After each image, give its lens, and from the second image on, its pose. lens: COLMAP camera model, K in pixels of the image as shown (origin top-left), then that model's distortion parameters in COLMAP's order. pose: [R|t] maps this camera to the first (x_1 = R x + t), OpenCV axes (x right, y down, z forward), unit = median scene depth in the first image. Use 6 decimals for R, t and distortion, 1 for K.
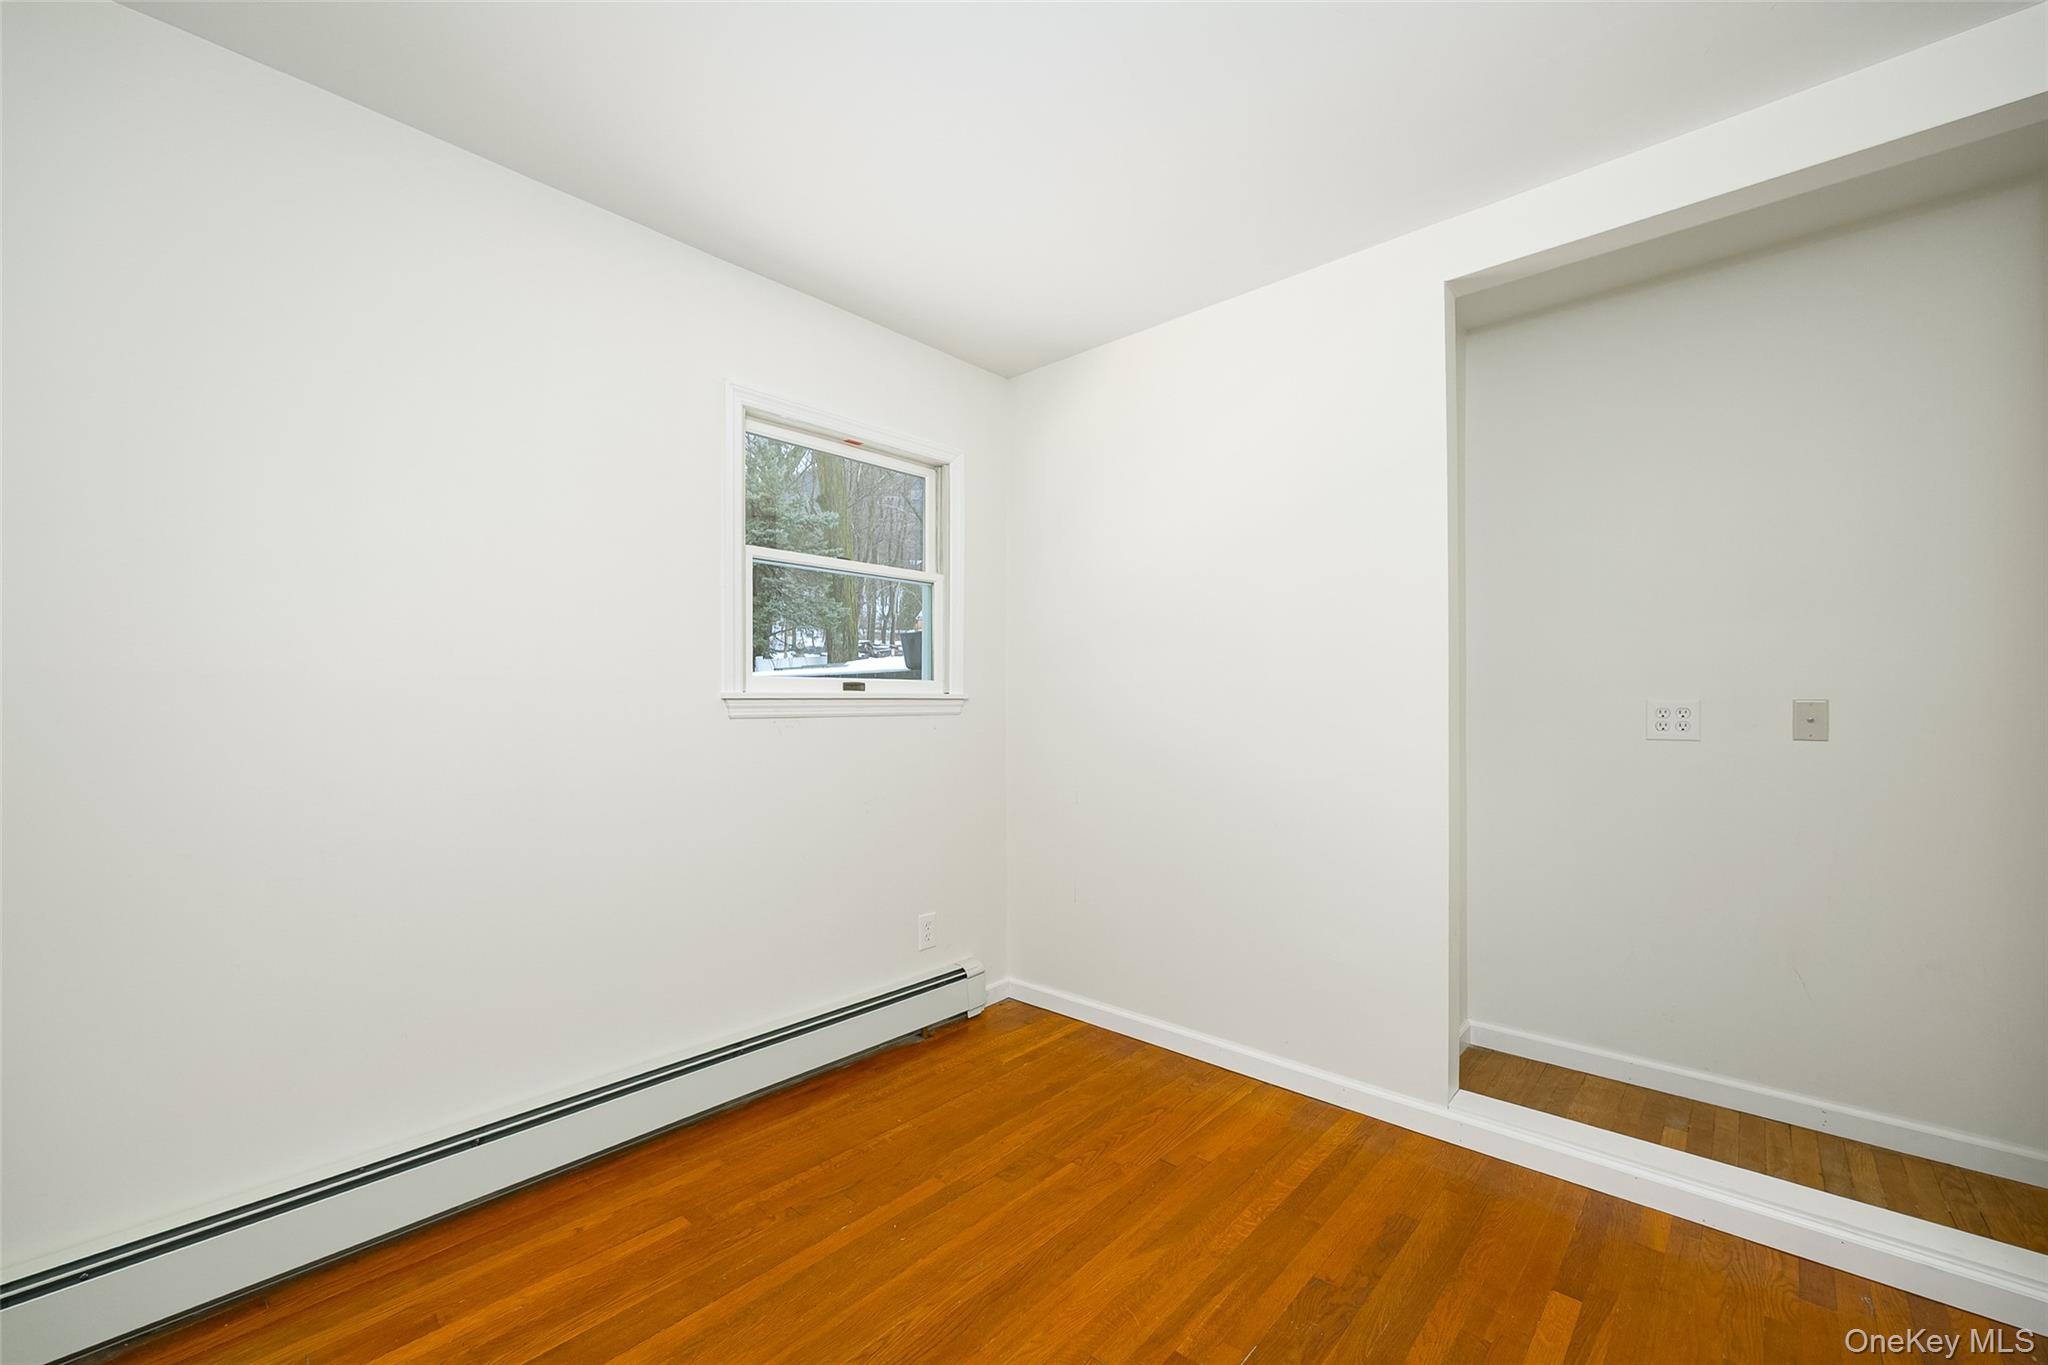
lens RADIAL K [[788.4, 0, 1033.5], [0, 788.4, 687.9], [0, 0, 1]] dist [-0.006323, 0.000827]
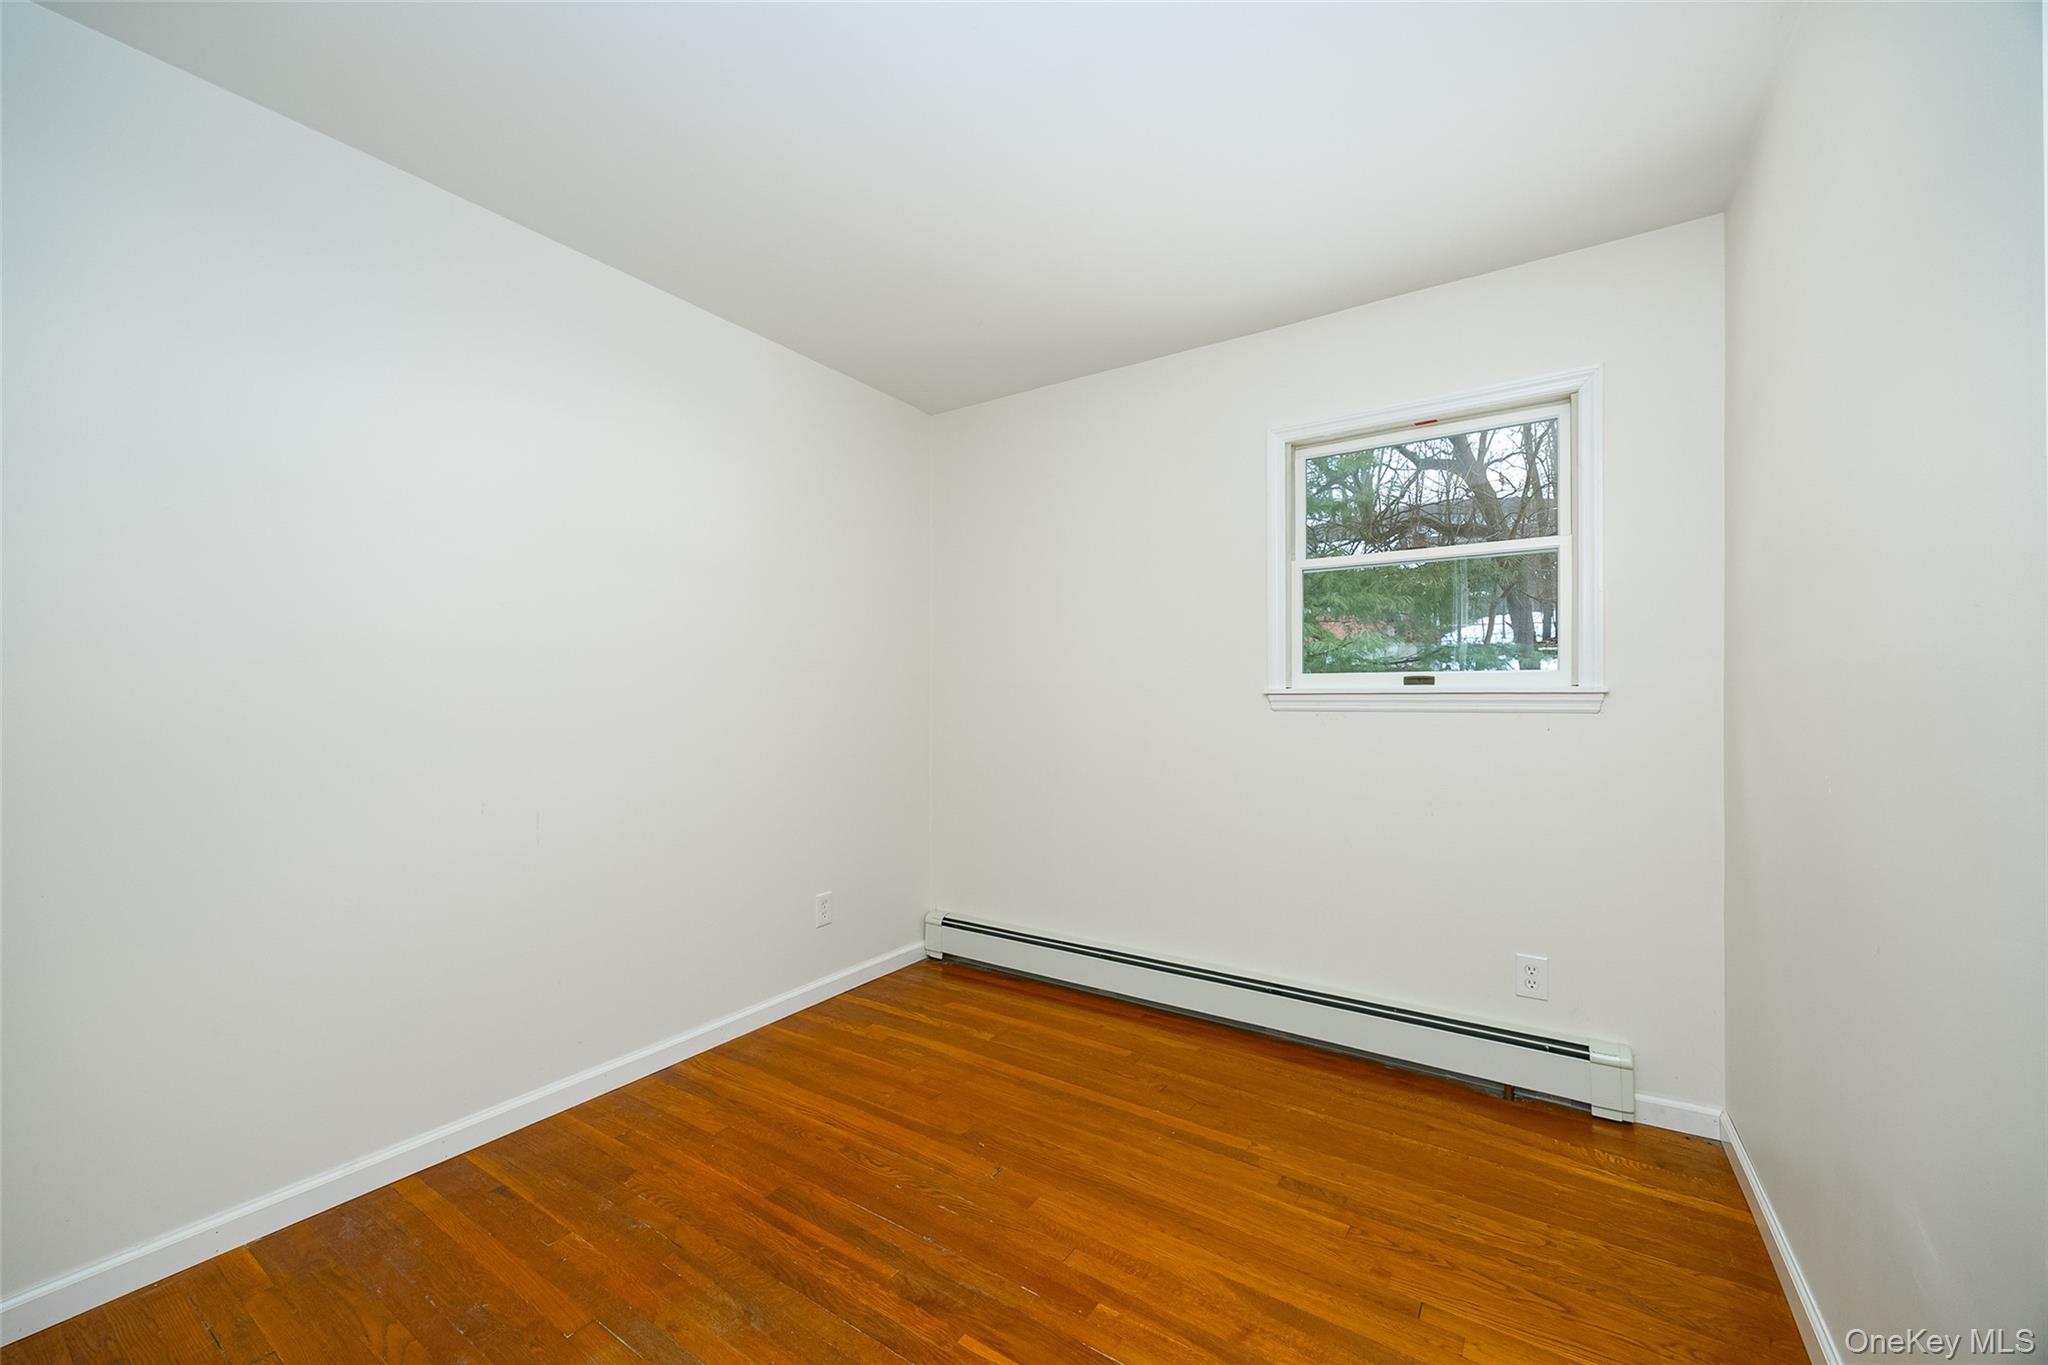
lens RADIAL K [[788.4, 0, 1022.7], [0, 788.4, 677.7], [0, 0, 1]] dist [-0.006323, 0.000827]
pose [[0.164856, -0.021208, -0.986090, 0.714412], [0.016991, 0.999682, -0.018659, 0.005124], [0.986171, -0.013679, 0.165164, 0.421796]]
